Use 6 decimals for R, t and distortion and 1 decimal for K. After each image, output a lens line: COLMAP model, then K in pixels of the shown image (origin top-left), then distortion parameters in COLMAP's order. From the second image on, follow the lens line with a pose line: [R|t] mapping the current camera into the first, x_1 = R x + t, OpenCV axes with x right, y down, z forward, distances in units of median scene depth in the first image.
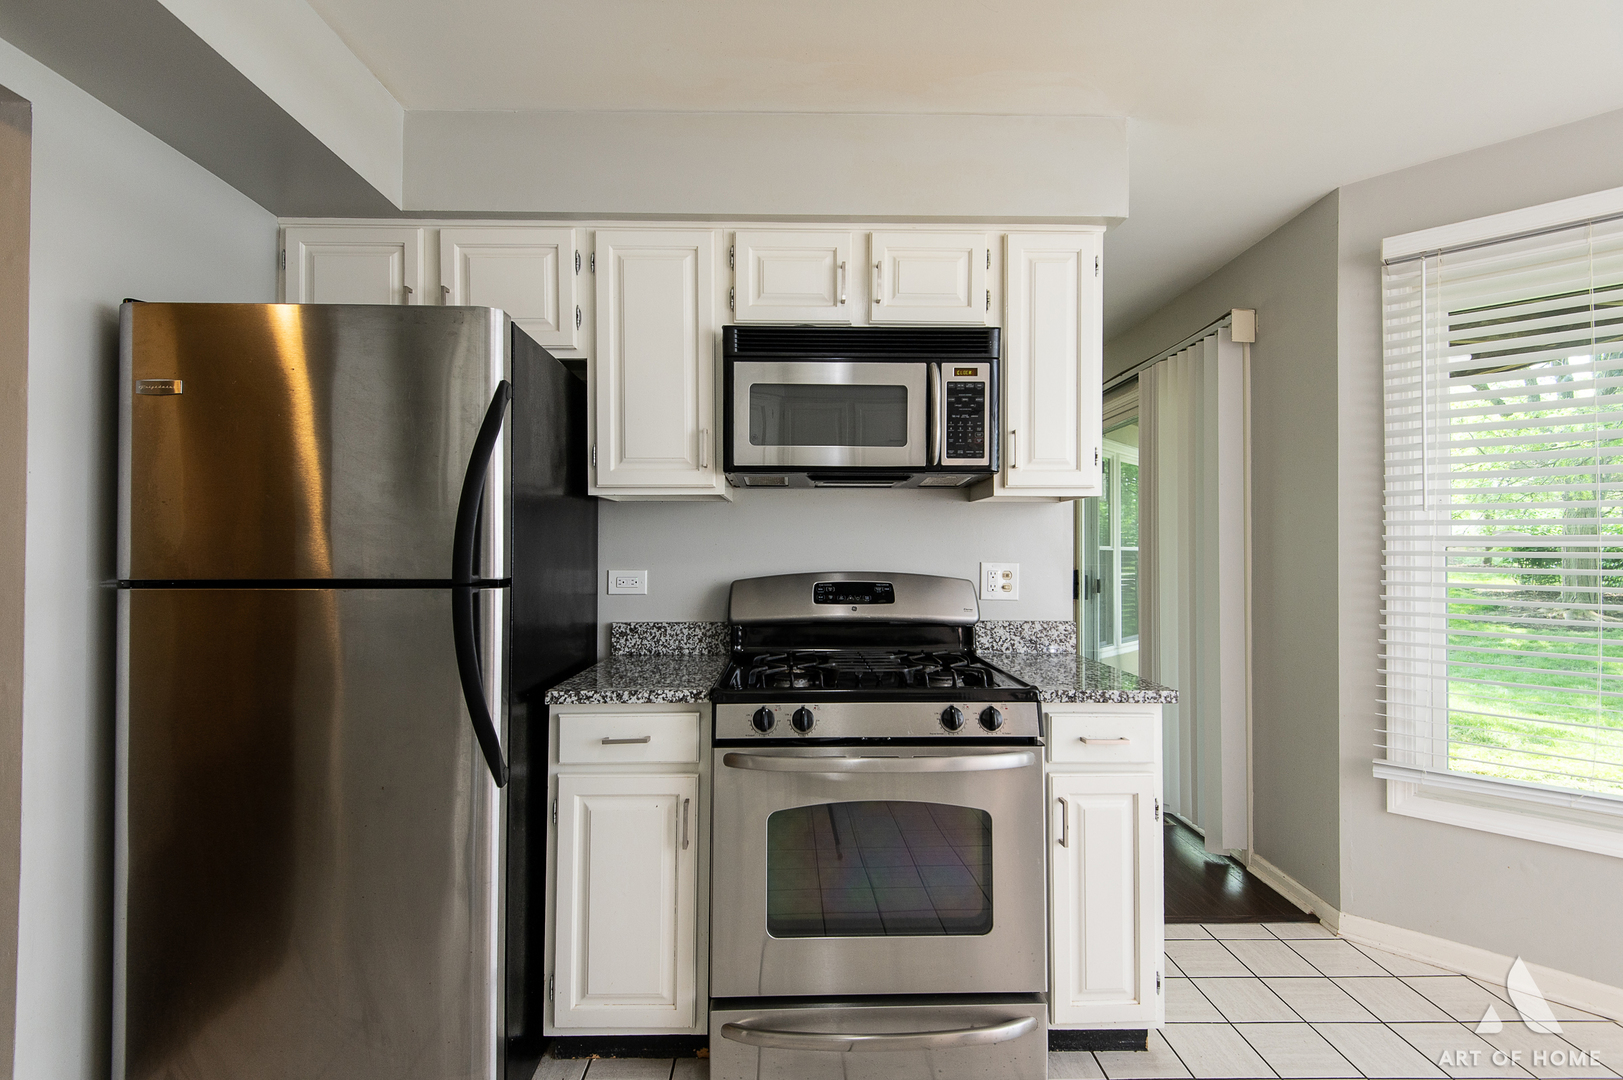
lens RADIAL K [[736.7, 0, 811.7], [0, 736.7, 543.2], [0, 0, 1]] dist [0.009539, -0.001715]
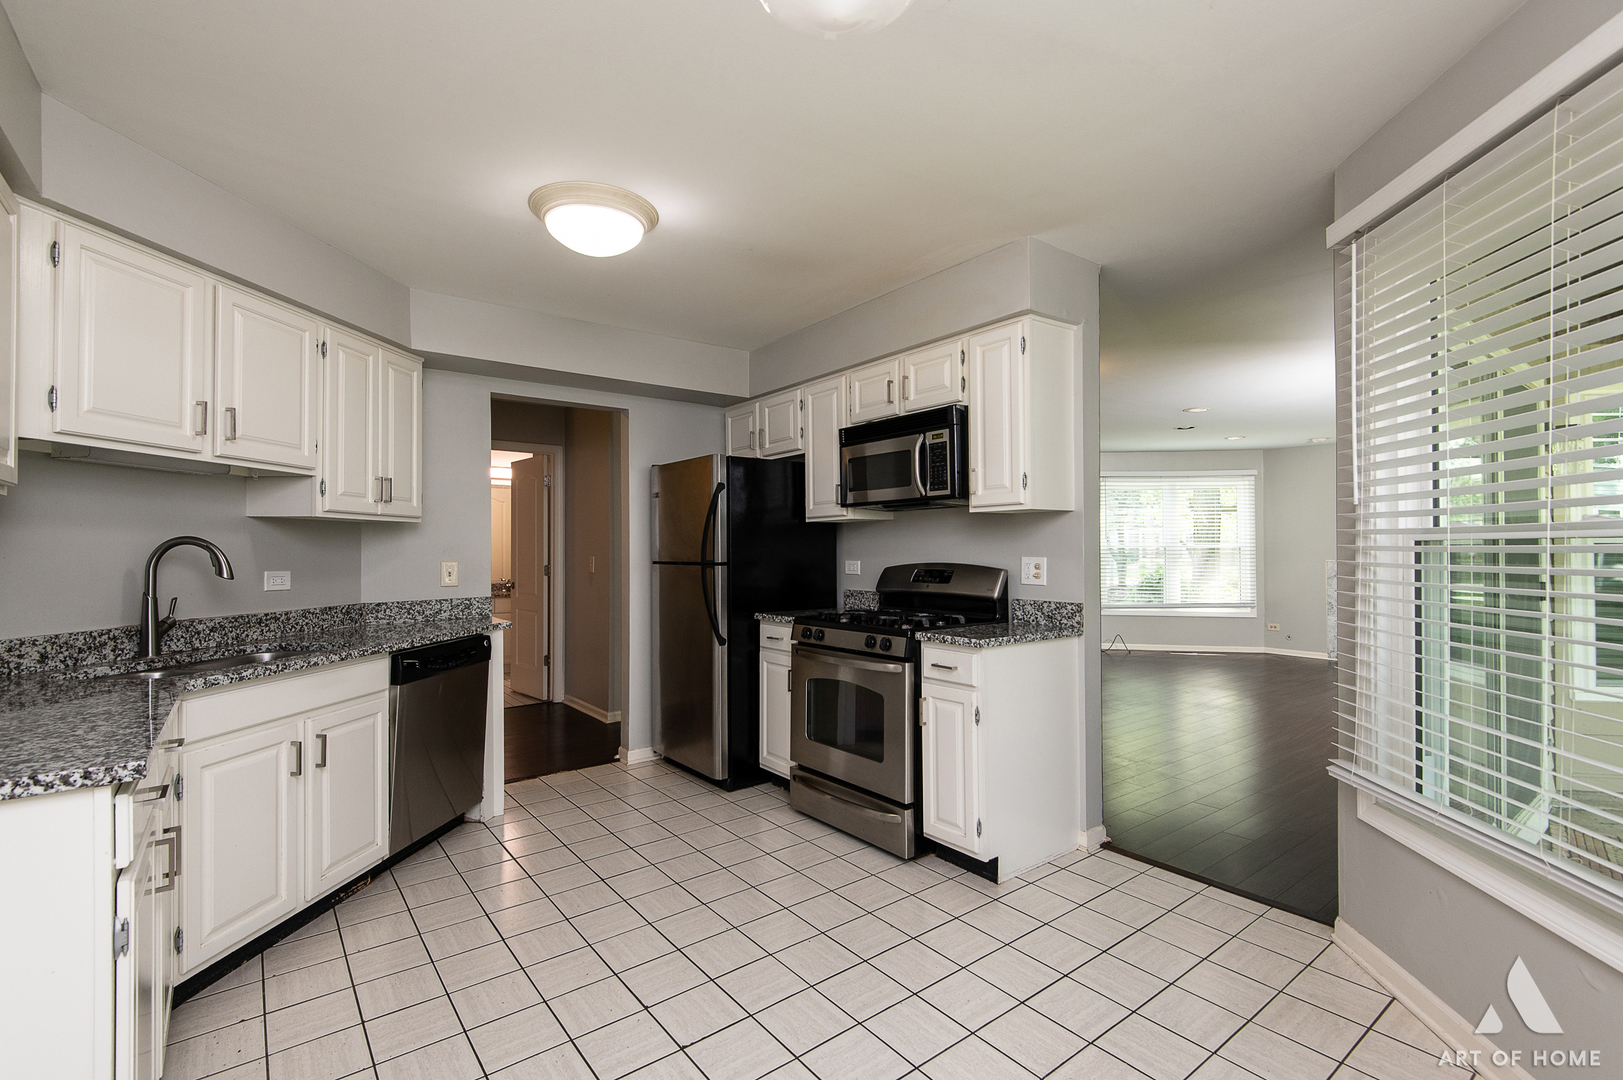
lens RADIAL K [[736.7, 0, 818.8], [0, 736.7, 545.2], [0, 0, 1]] dist [0.009539, -0.001715]
pose [[0.595652, -0.013171, -0.803135, 1.309139], [0.012876, 0.999894, -0.006849, 0.009483], [0.803140, -0.006262, 0.595758, -0.147976]]
